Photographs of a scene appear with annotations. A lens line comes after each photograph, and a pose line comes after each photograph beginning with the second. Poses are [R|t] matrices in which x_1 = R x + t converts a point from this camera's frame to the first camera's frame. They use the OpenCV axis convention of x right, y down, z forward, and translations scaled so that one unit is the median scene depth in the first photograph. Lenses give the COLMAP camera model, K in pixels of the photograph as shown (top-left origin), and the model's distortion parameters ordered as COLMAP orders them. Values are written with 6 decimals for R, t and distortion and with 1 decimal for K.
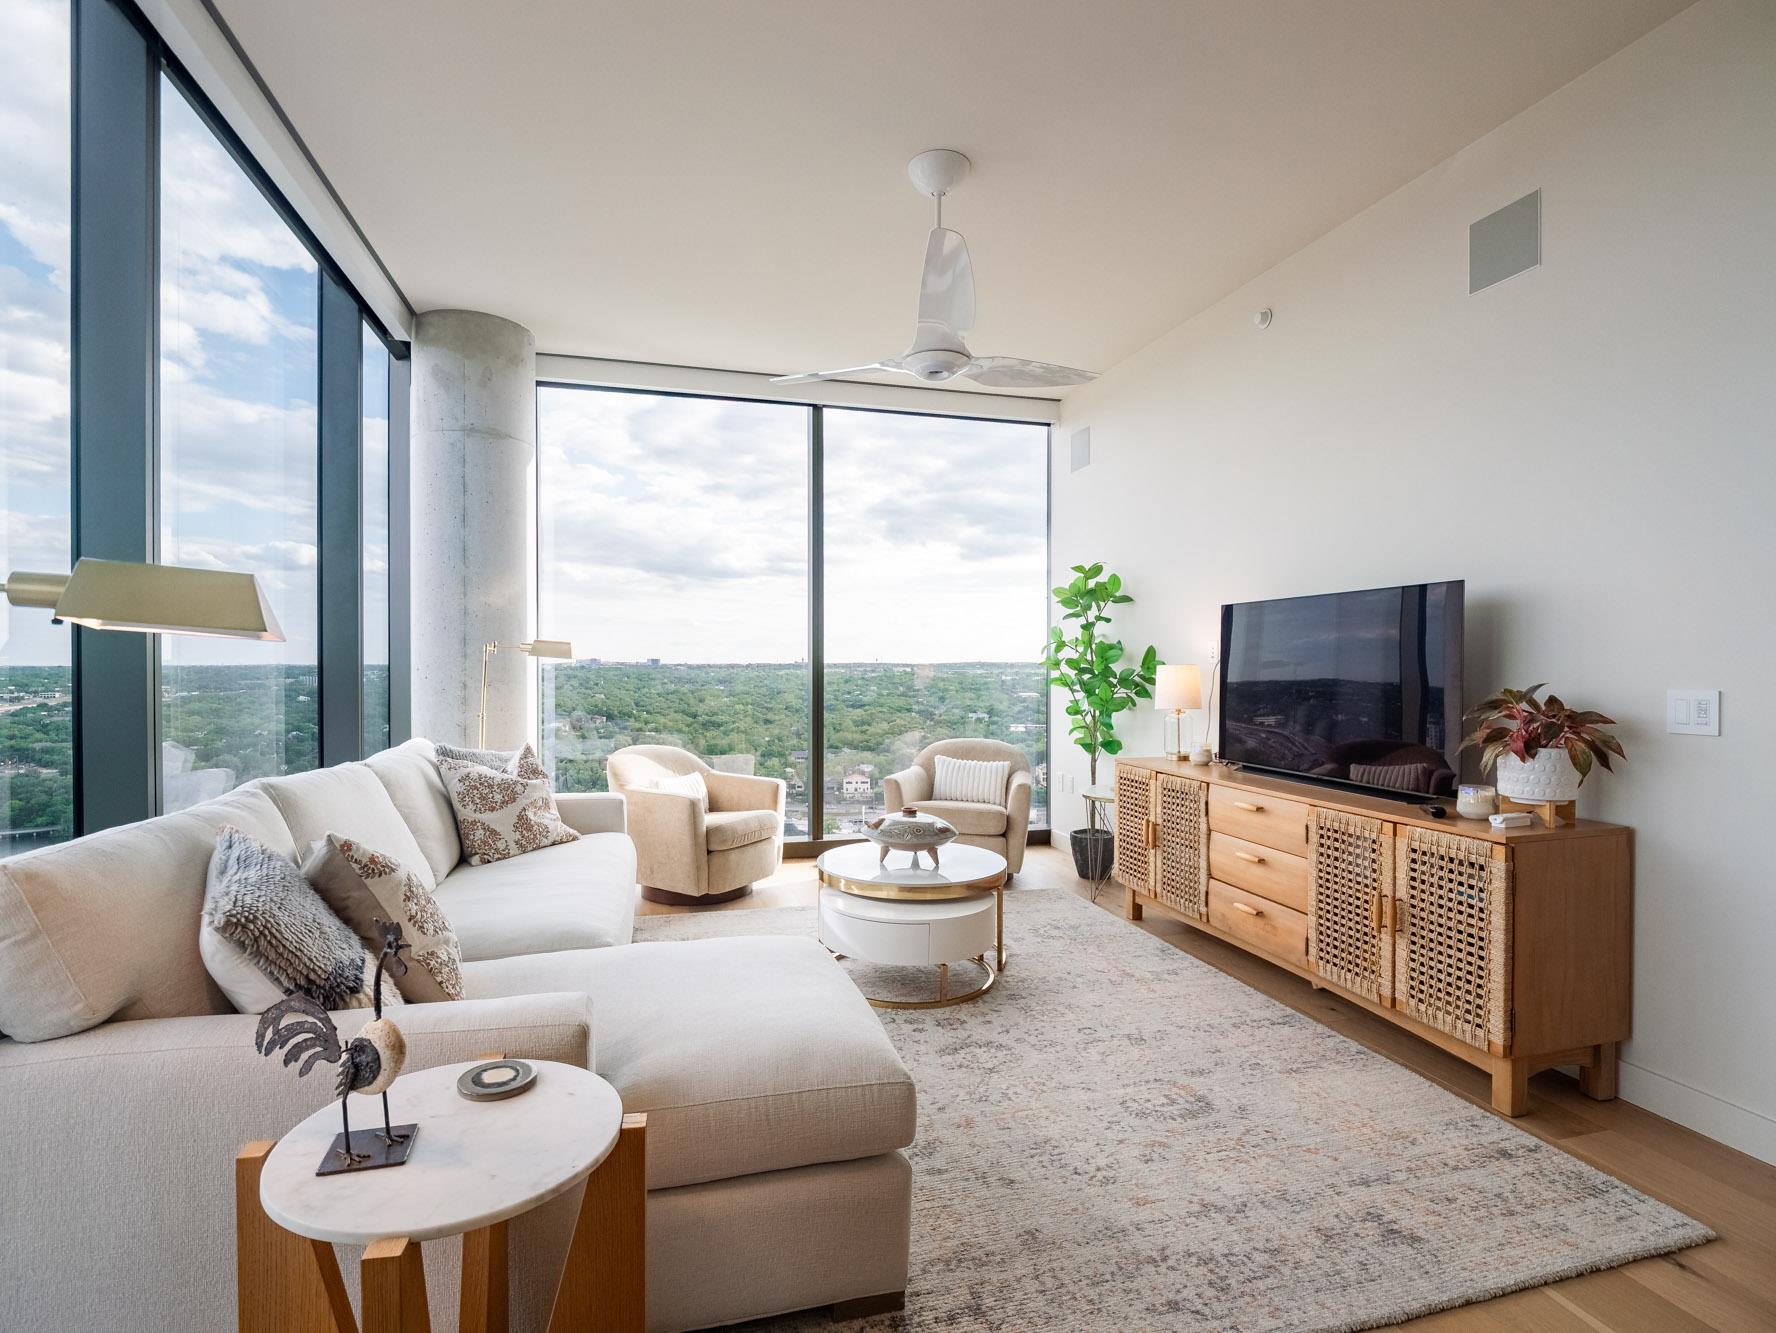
lens RADIAL K [[879.7, 0, 876.0], [0, 879.7, 672.7], [0, 0, 1]] dist [-0.011087, -0.001153]
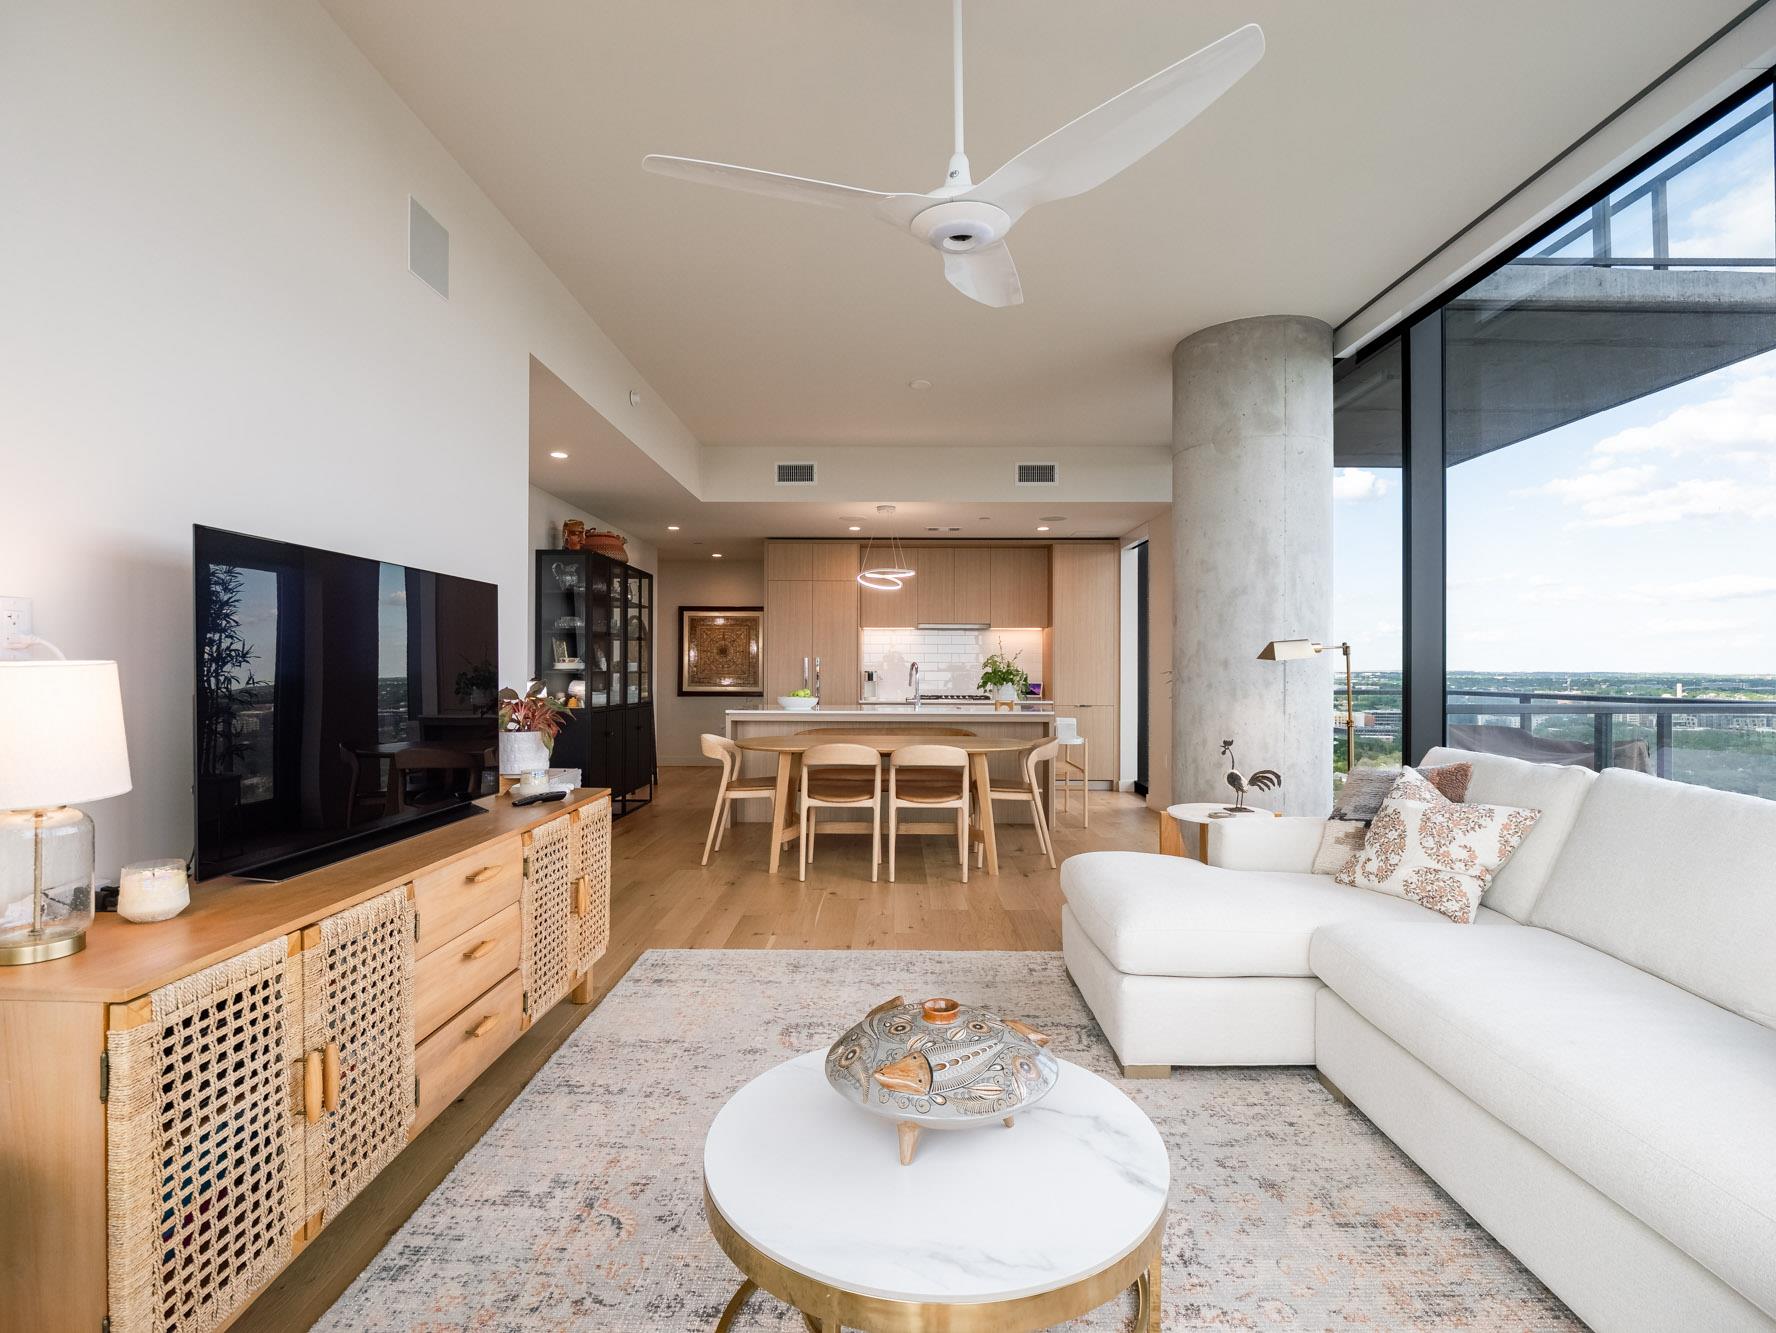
lens RADIAL K [[867.8, 0, 881.6], [0, 867.8, 669.0], [0, 0, 1]] dist [0.003181, -0.011516]
pose [[-0.962395, -0.005014, 0.271609, -0.077371], [-0.002580, 0.999953, 0.009318, -0.019999], [-0.271643, 0.008267, -0.962363, 2.268405]]
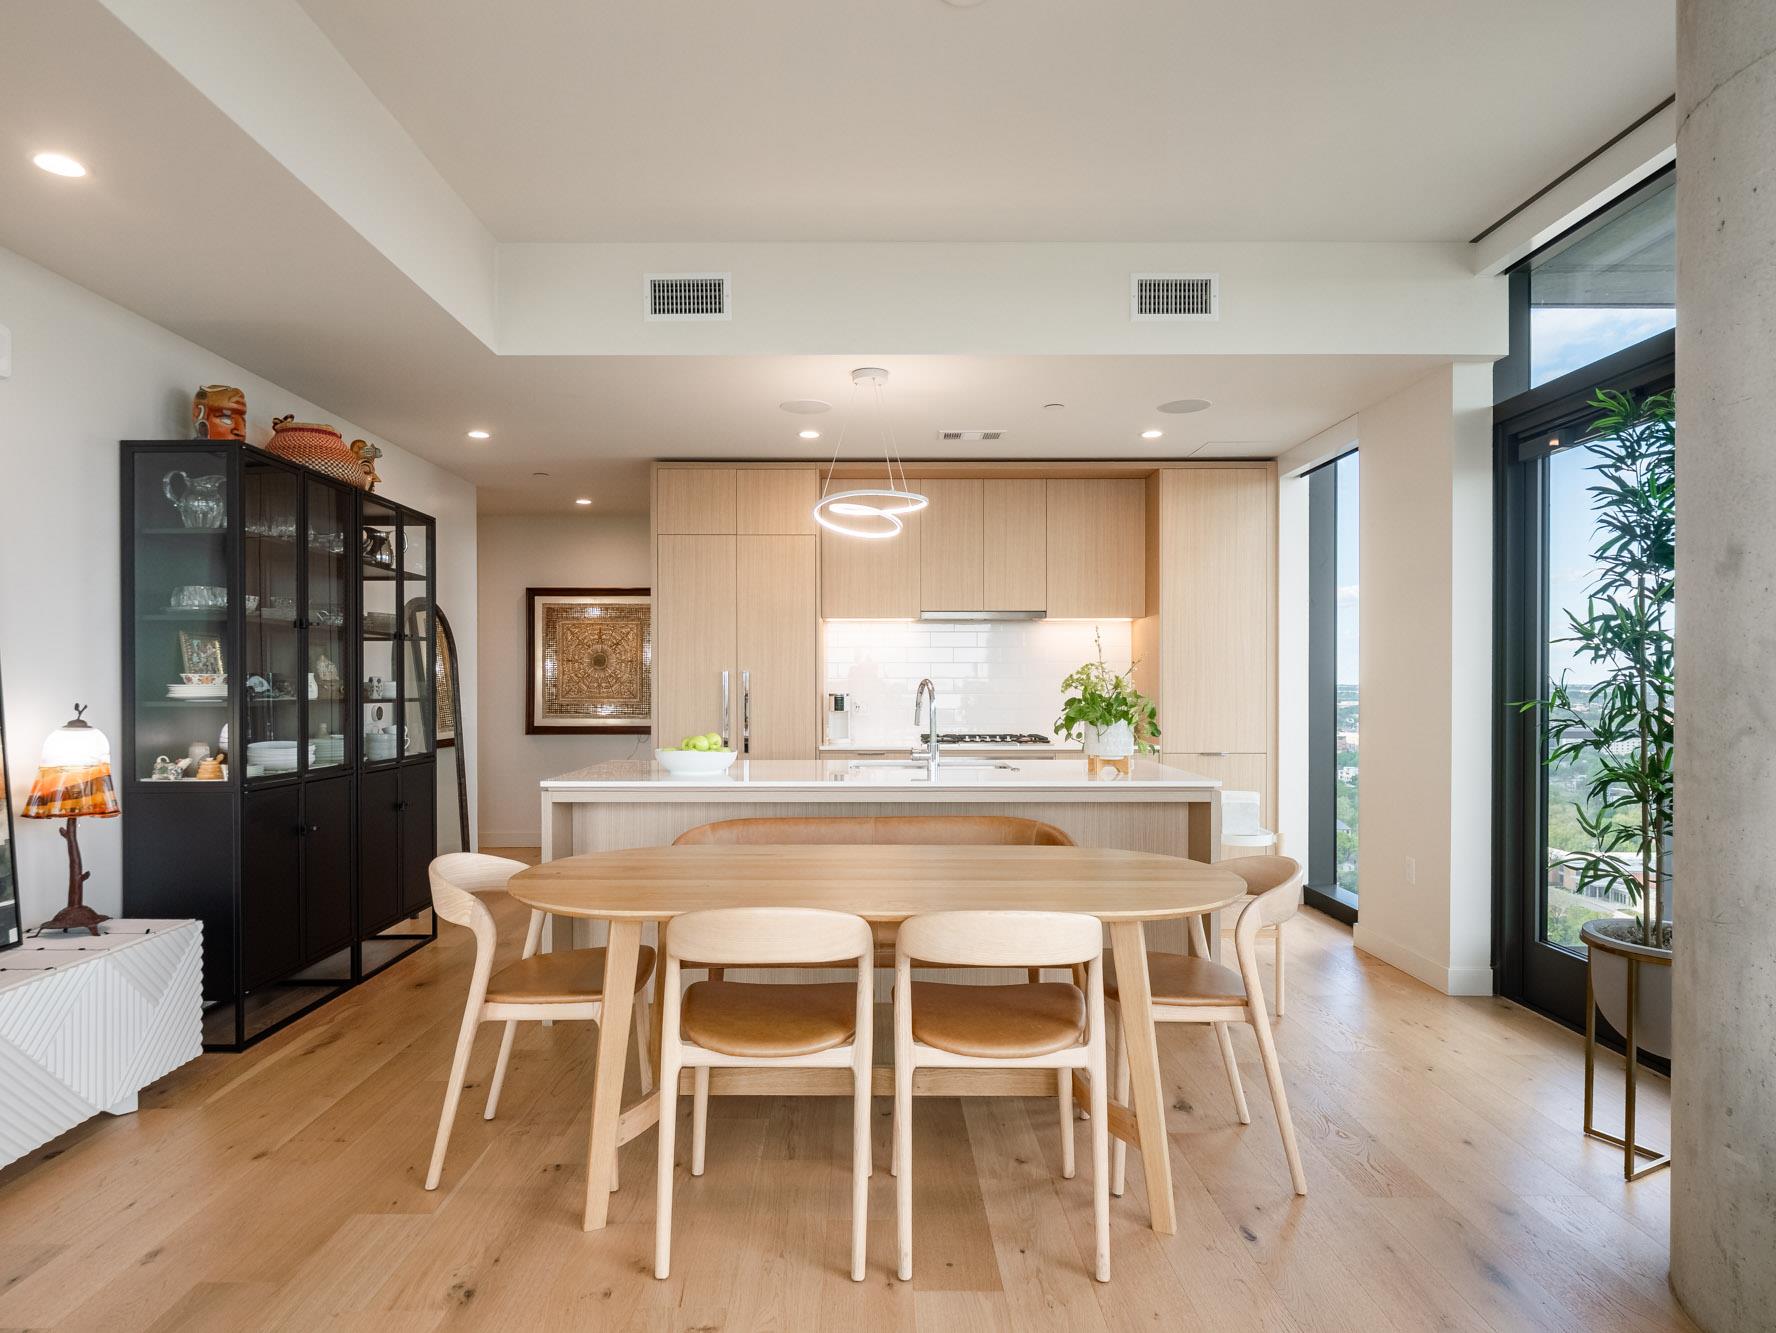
lens RADIAL K [[1023.5, 0, 867.7], [0, 1023.5, 691.9], [0, 0, 1]] dist [0.003286, 0.000432]
pose [[-0.967100, -0.002982, 0.254380, 0.279237], [0.001572, 0.999842, 0.017694, -0.025650], [-0.254392, 0.017512, -0.966943, 1.092343]]
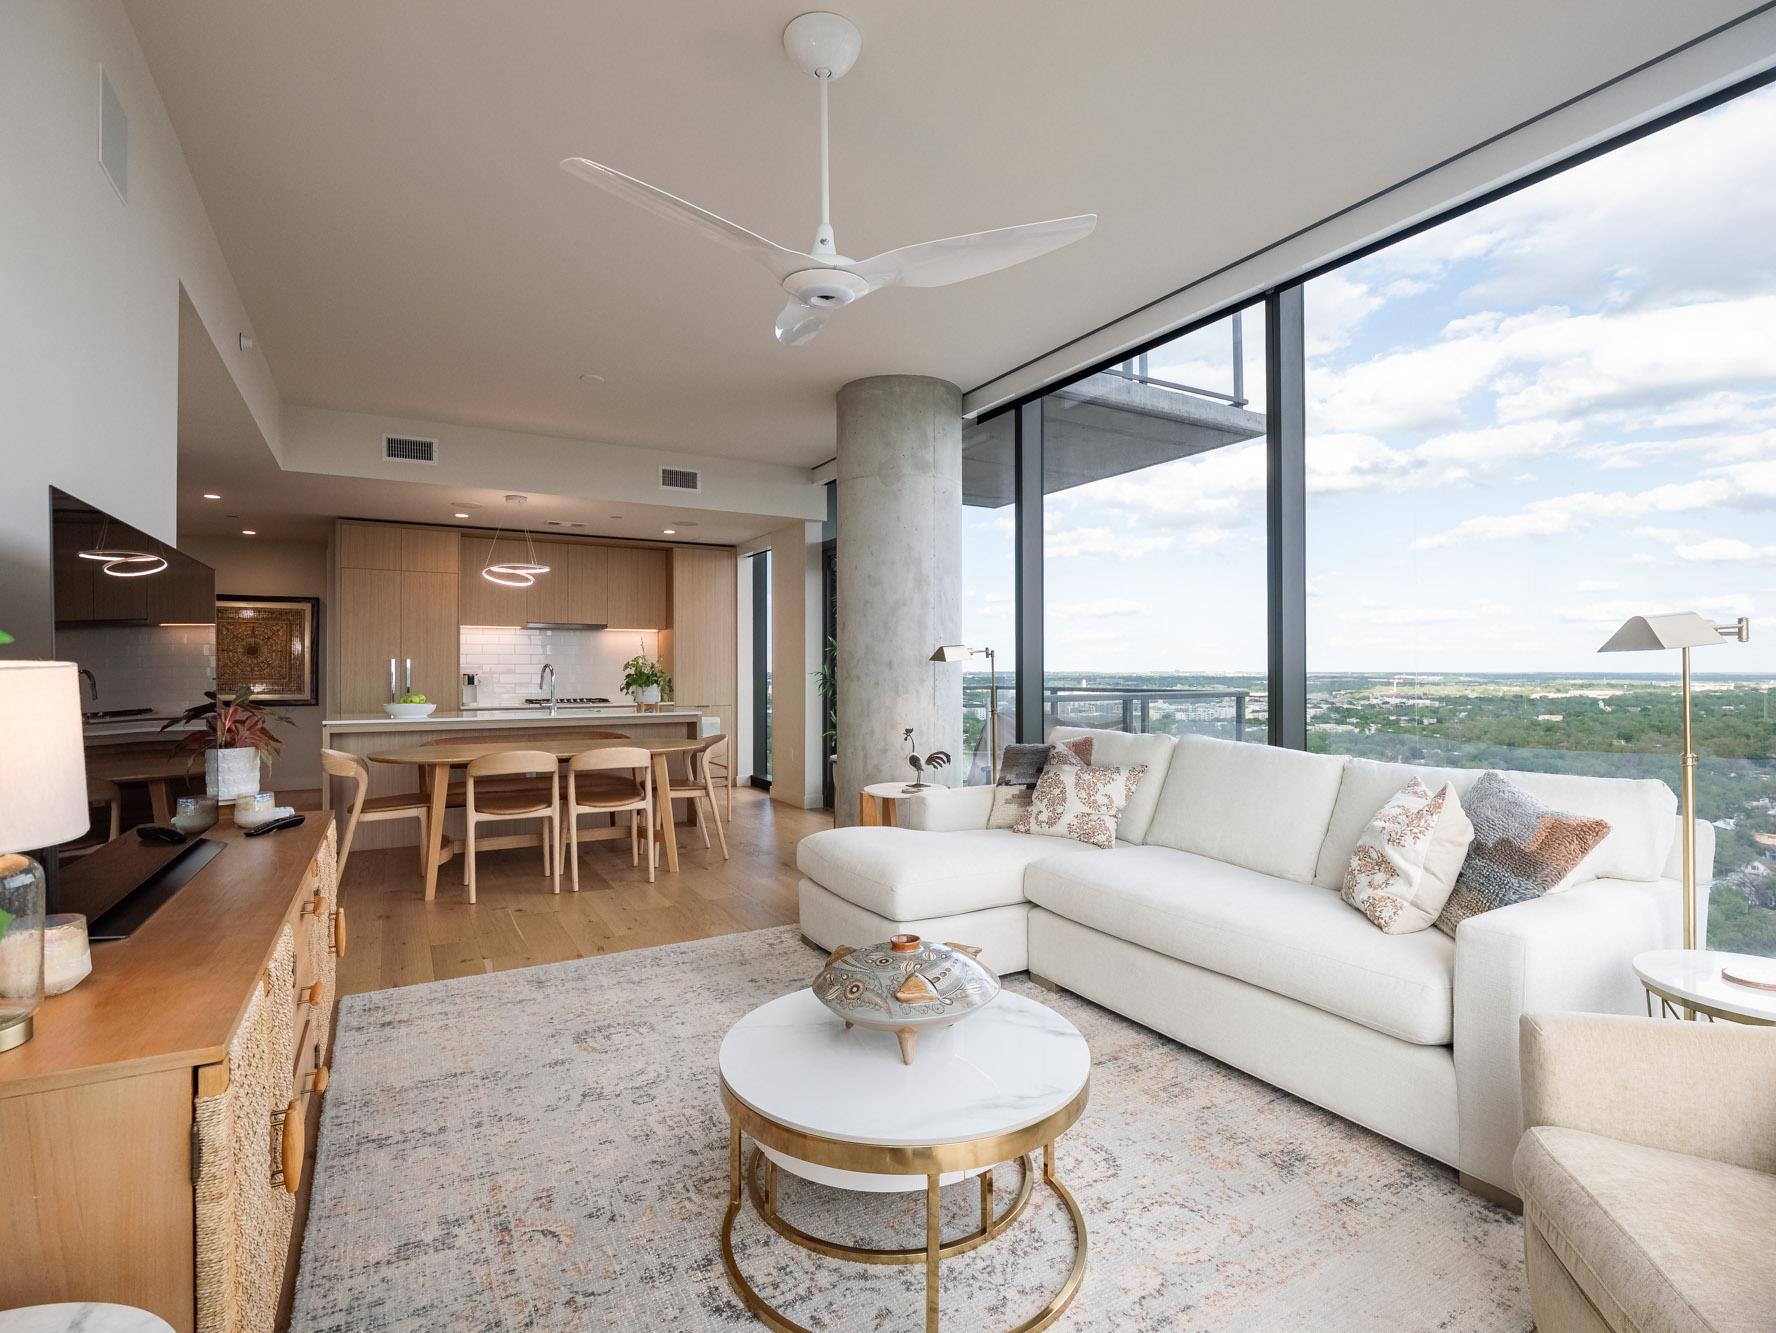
lens RADIAL K [[878.4, 0, 894.0], [0, 878.4, 668.2], [0, 0, 1]] dist [-0.002010, -0.002139]
pose [[-0.965641, -0.000439, -0.259878, 0.293872], [-0.001726, 0.999987, 0.004726, -0.017471], [0.259873, 0.005012, -0.965630, 2.423084]]
